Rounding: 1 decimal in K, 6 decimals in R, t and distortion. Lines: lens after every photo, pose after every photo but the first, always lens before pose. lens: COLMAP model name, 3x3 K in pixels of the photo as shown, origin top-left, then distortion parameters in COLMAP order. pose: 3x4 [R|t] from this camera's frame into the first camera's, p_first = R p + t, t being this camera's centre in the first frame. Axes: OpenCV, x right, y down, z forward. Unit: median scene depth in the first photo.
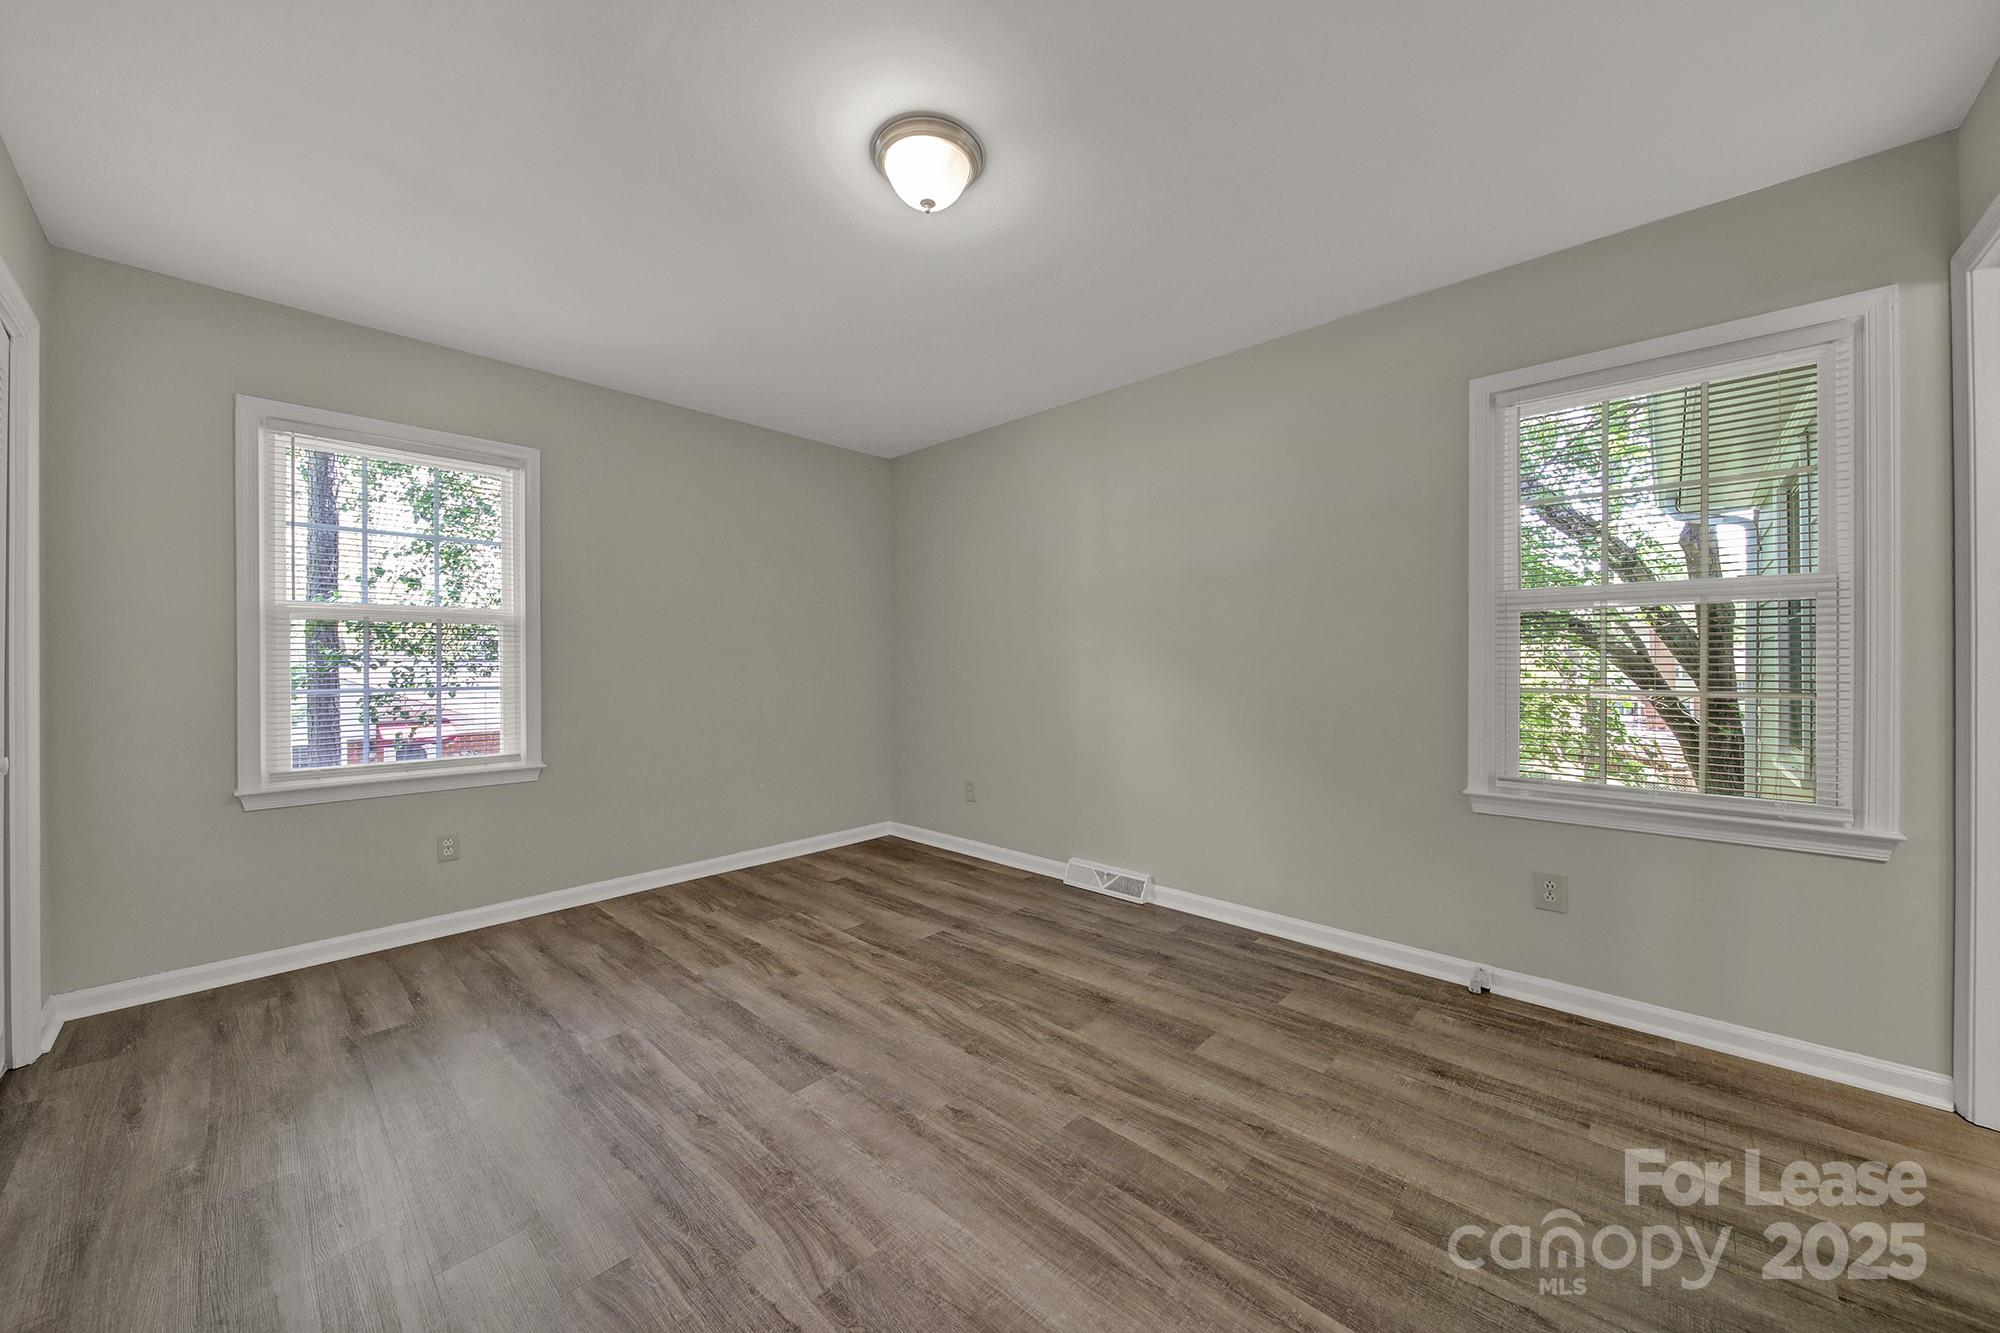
lens RADIAL K [[707.0, 0, 1000.0], [0, 707.0, 666.5], [0, 0, 1]] dist [-0.001341, -0.000626]
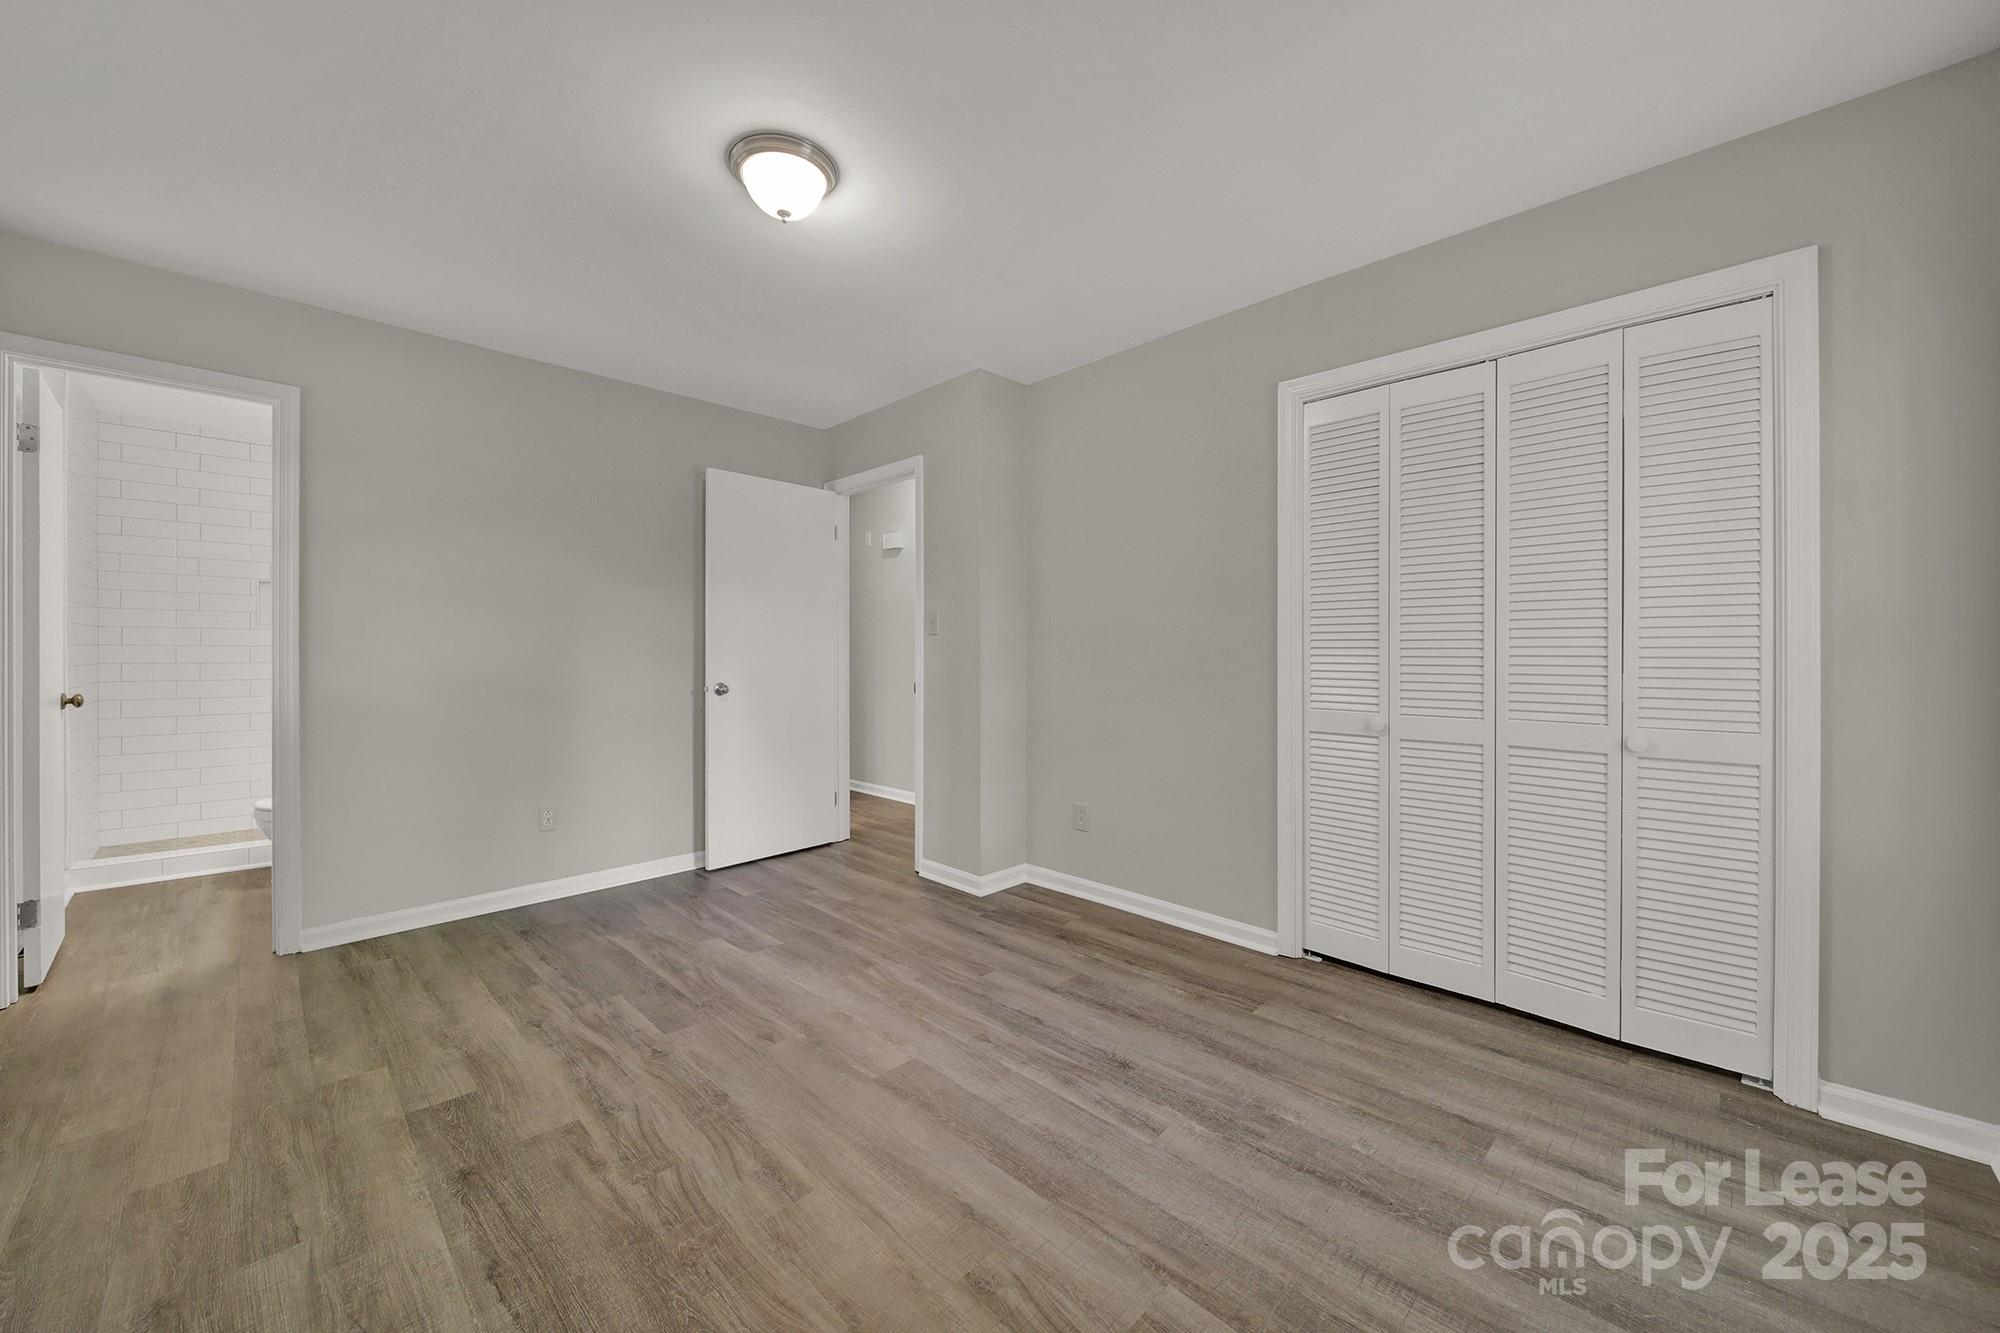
lens RADIAL K [[715.1, 0, 999.4], [0, 715.1, 657.6], [0, 0, 1]] dist [0.006565, -0.004716]
pose [[-0.999775, 0.003890, 0.020858, -0.378316], [0.004175, 0.999899, 0.013622, -0.008783], [-0.020803, 0.013706, -0.999690, 1.751153]]
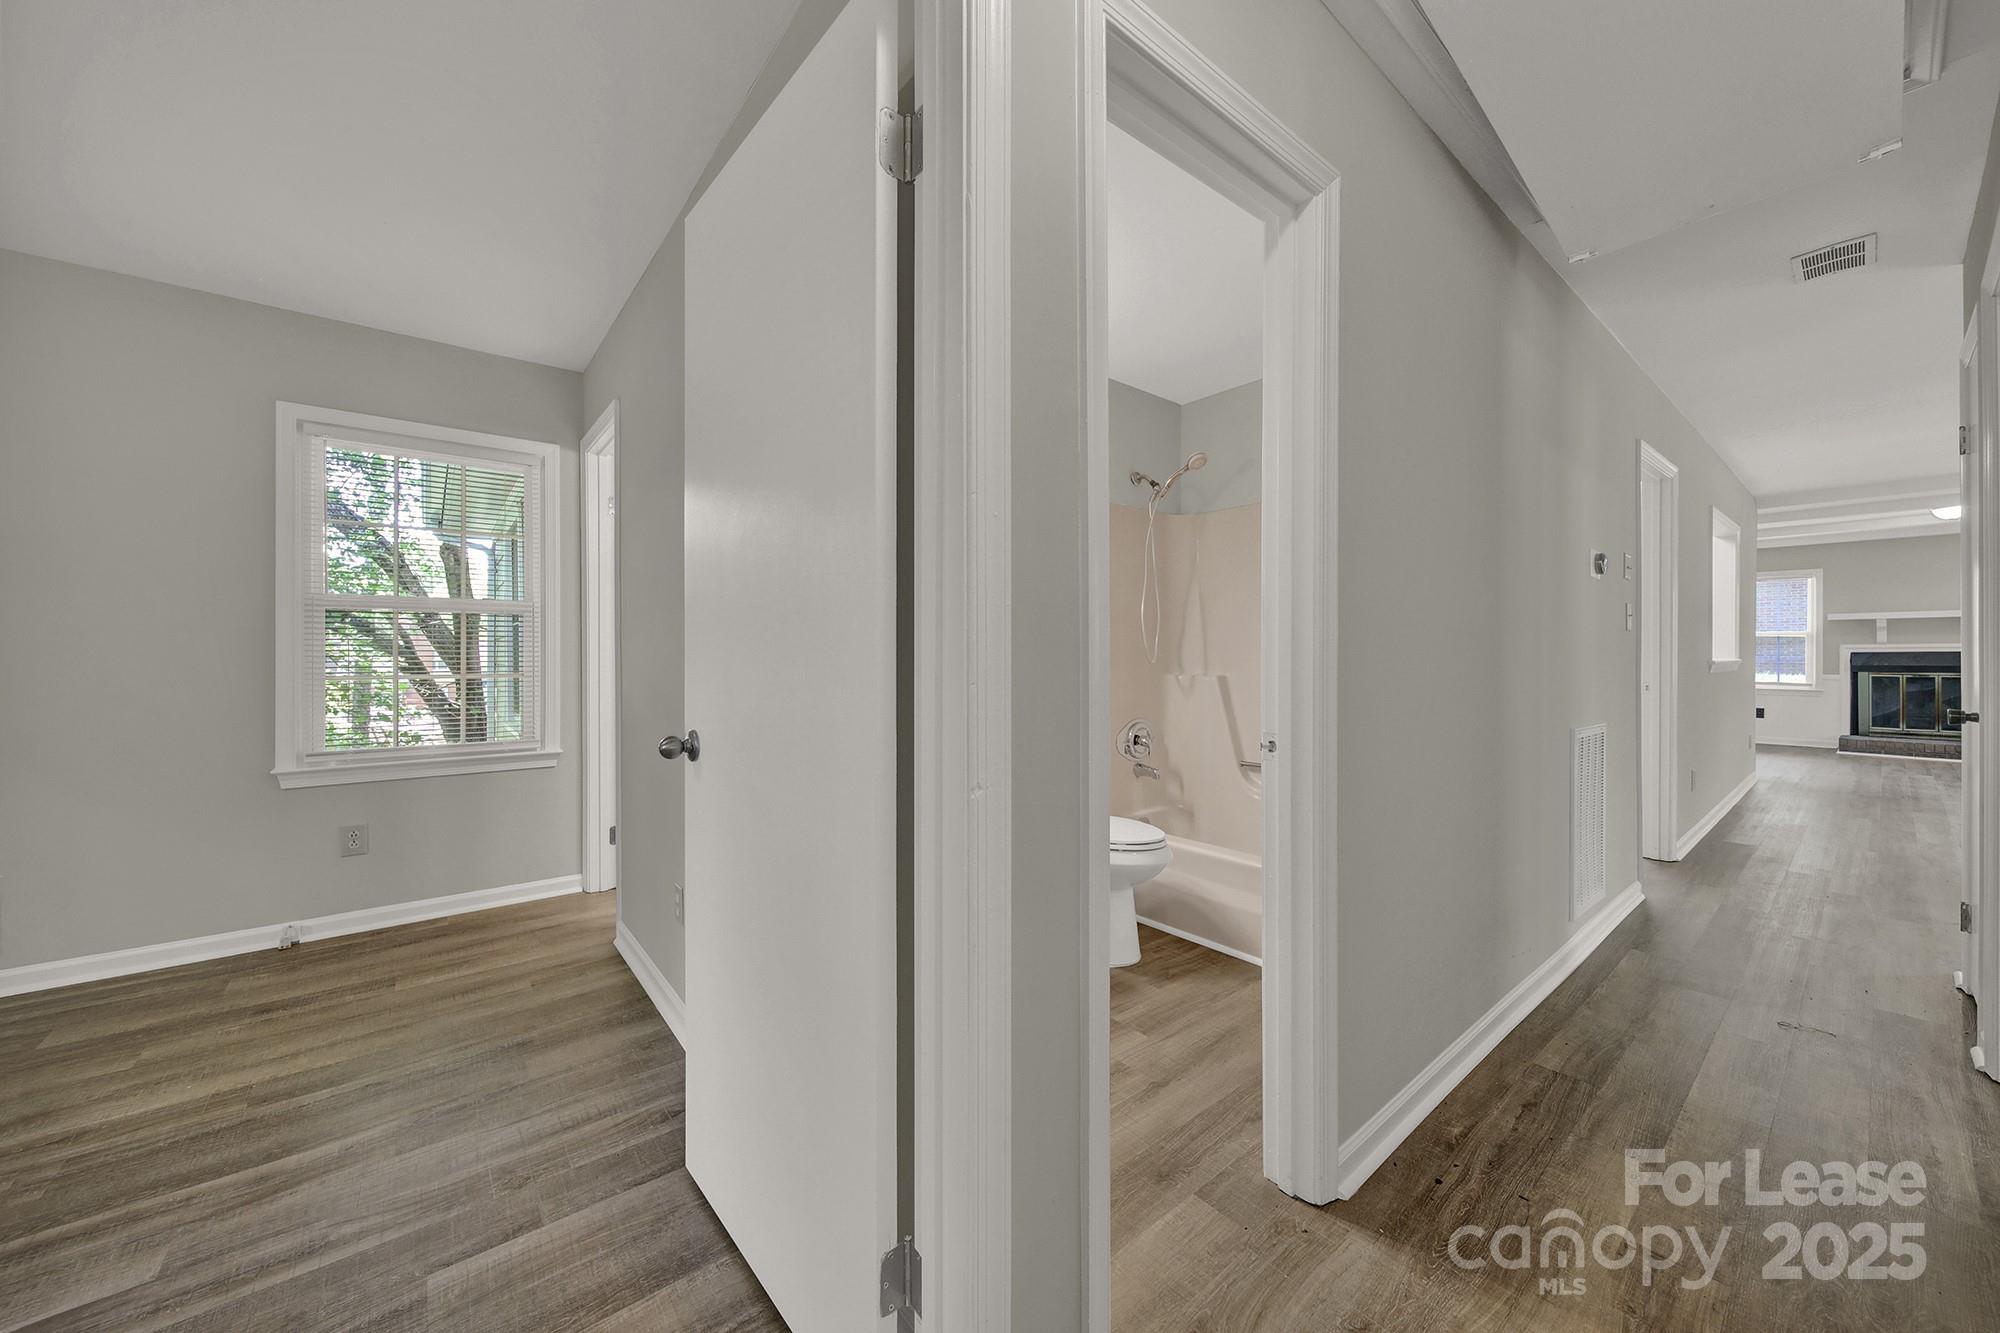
lens RADIAL K [[715.1, 0, 999.4], [0, 715.1, 657.6], [0, 0, 1]] dist [0.006565, -0.004716]
pose [[0.136884, -0.000652, 0.990587, -0.324415], [0.003496, 0.999994, 0.000175, 0.003057], [-0.990581, 0.003440, 0.136885, -0.306740]]
